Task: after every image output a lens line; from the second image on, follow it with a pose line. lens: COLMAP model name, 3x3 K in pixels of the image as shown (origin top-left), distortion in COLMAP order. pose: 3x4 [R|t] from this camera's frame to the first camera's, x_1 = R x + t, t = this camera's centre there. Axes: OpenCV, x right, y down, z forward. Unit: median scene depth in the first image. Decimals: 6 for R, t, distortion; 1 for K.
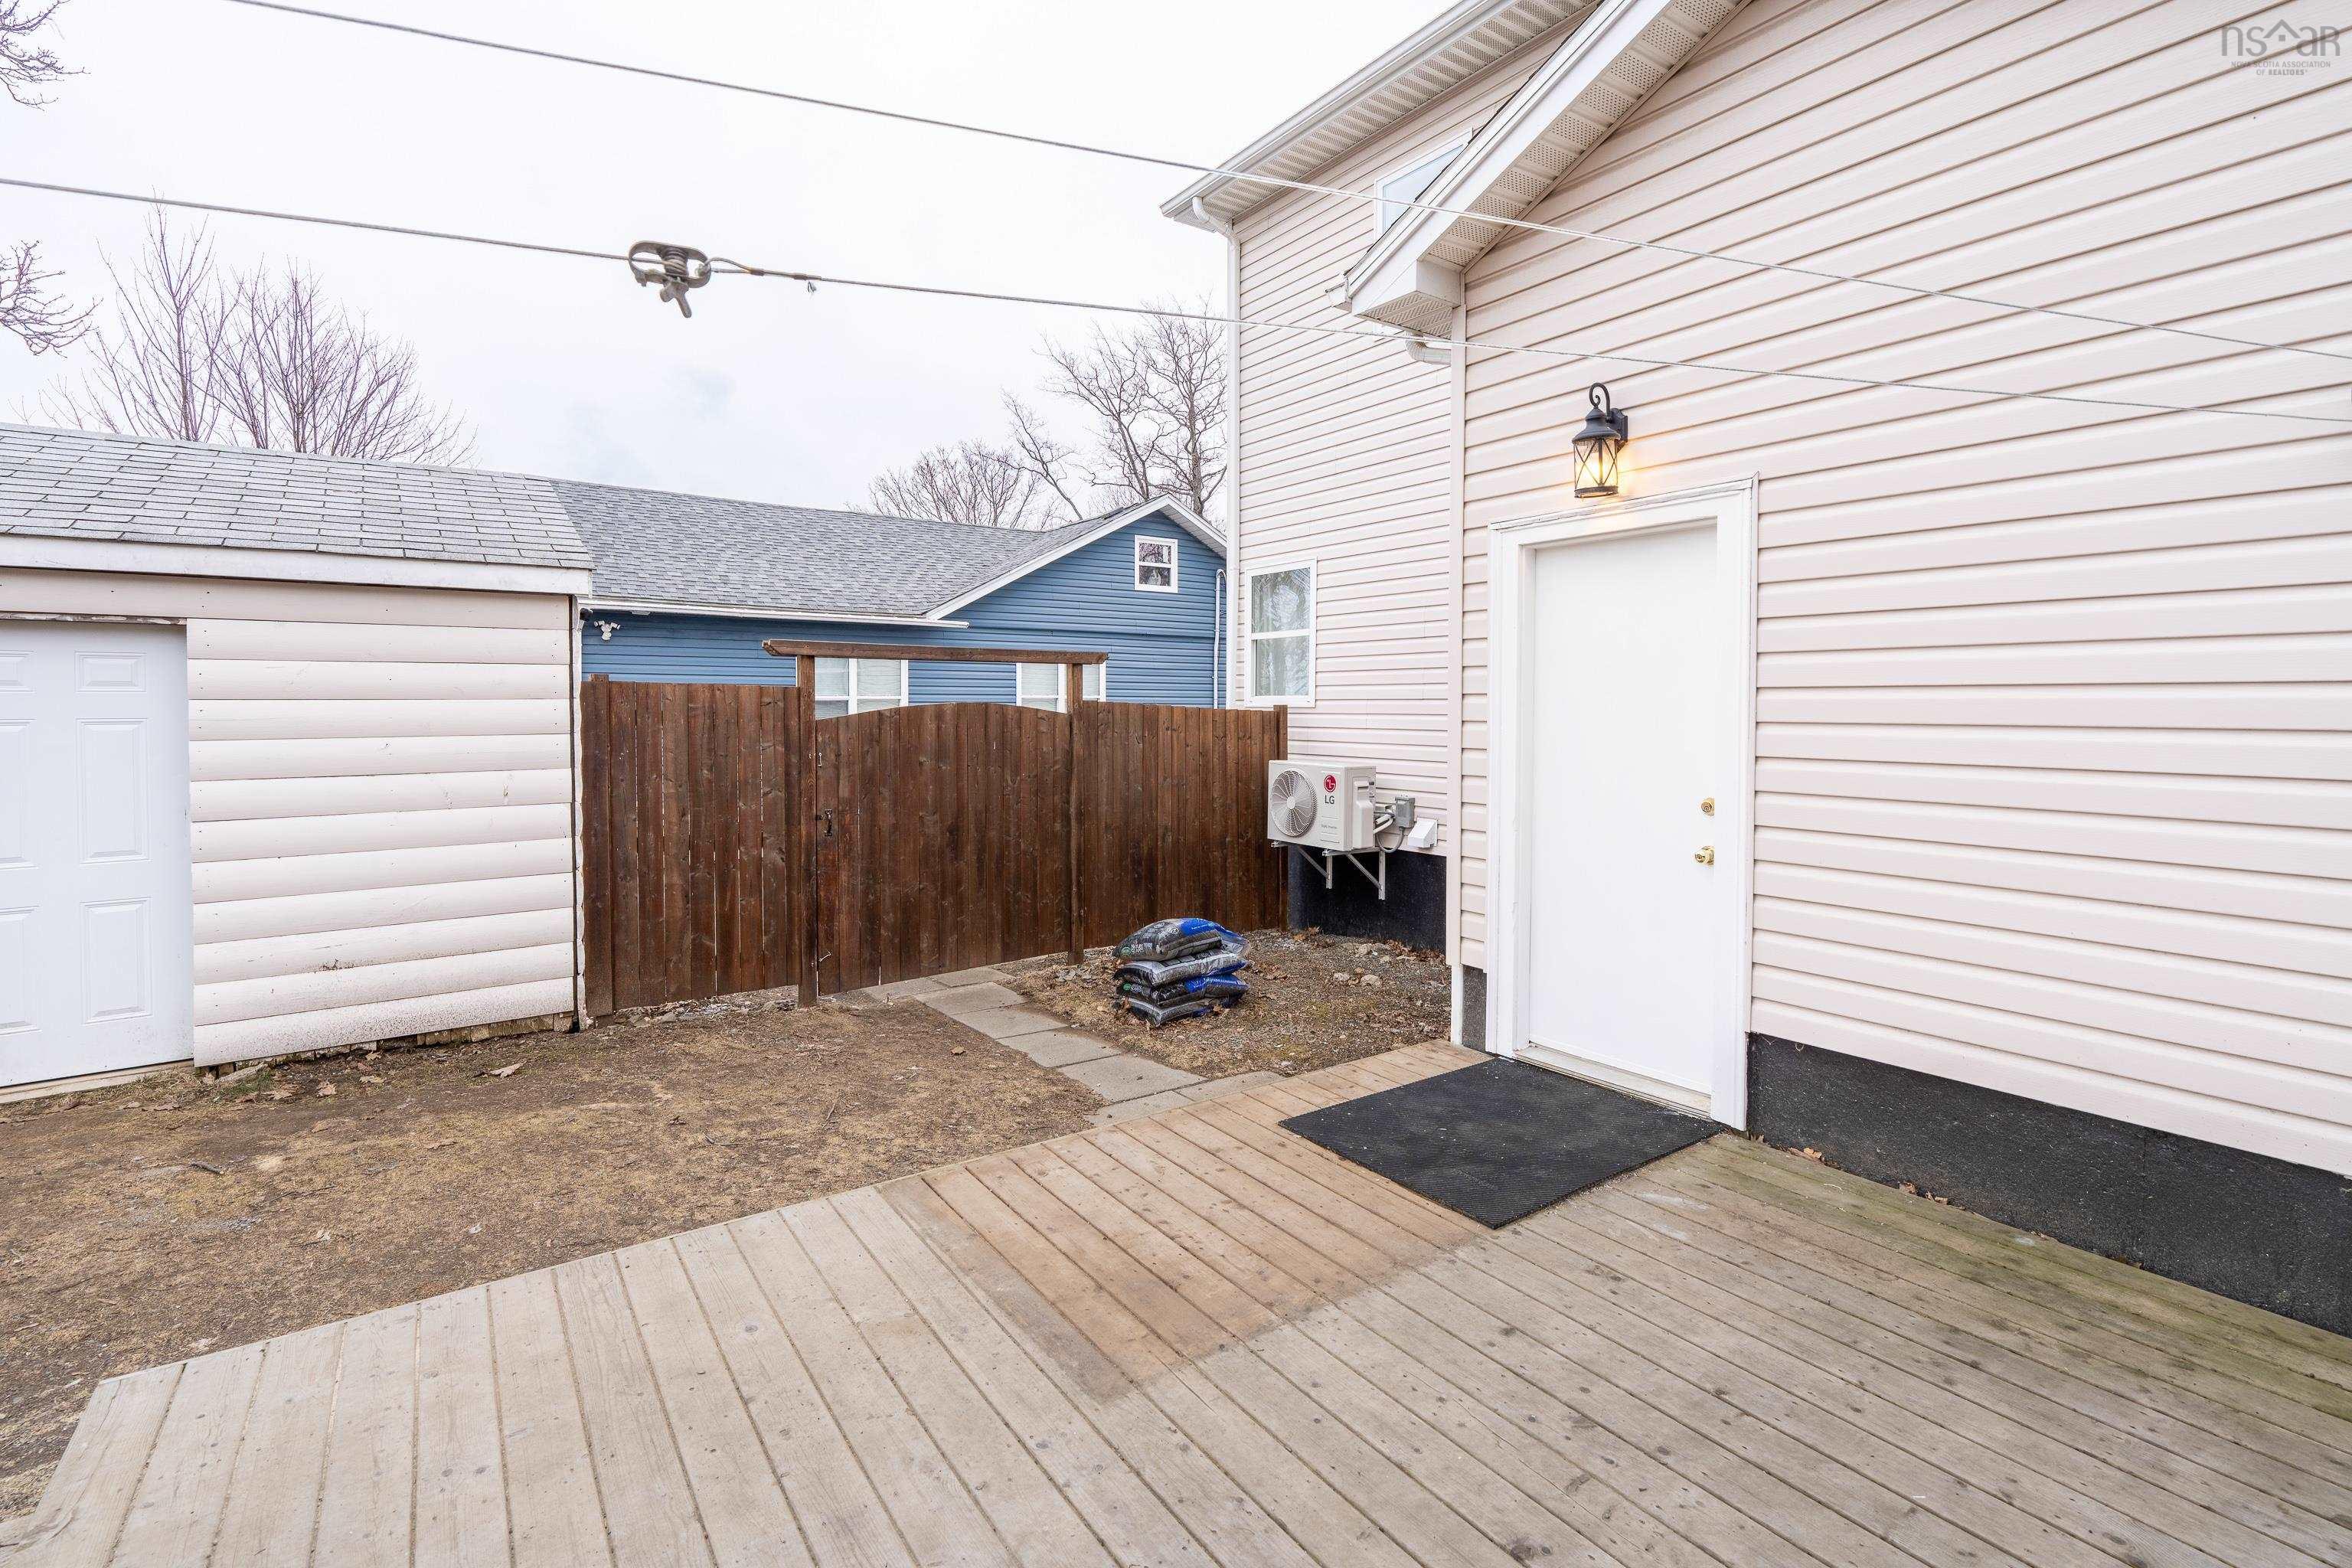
lens RADIAL K [[1066.5, 0, 1176.2], [0, 1066.5, 742.4], [0, 0, 1]] dist [0.001401, 0.000084]
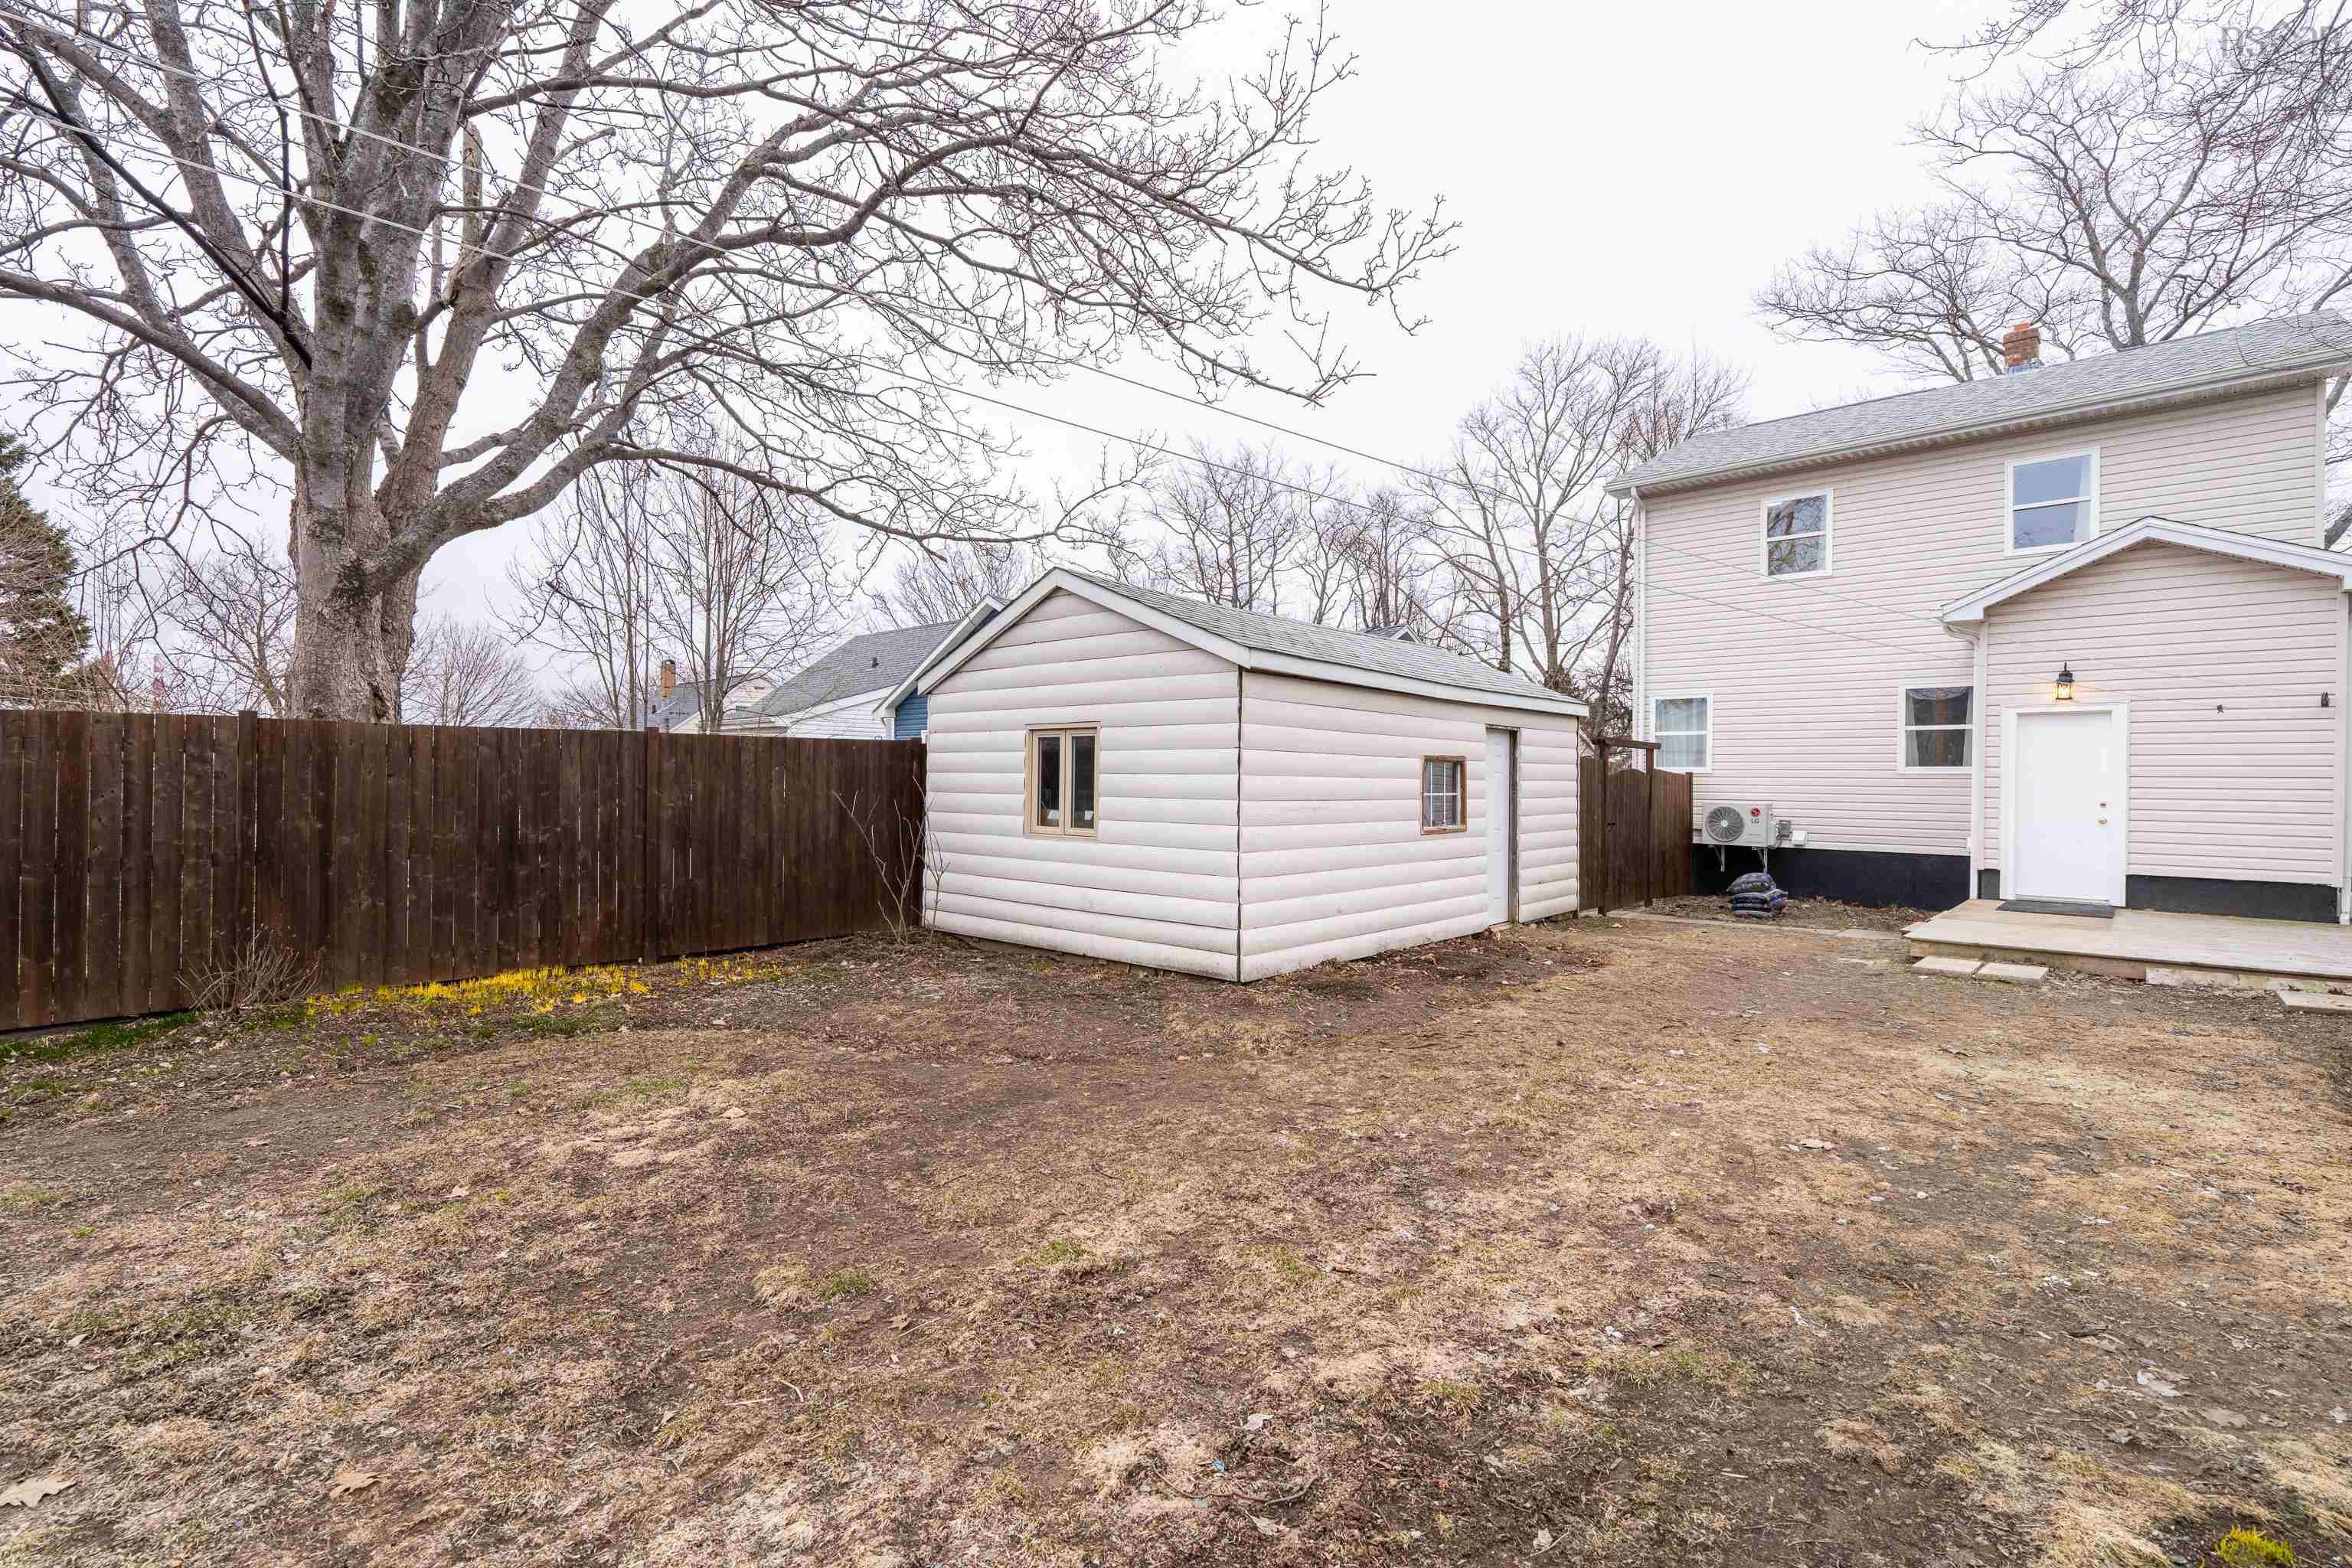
lens RADIAL K [[1062.7, 0, 1176.0], [0, 1062.7, 784.0], [0, 0, 1]] dist [0.000540, 0.000060]
pose [[0.974562, 0.006541, 0.224022, -2.091767], [-0.000092, 0.999586, -0.028786, 0.068508], [-0.224118, 0.028033, 0.974159, -1.030545]]
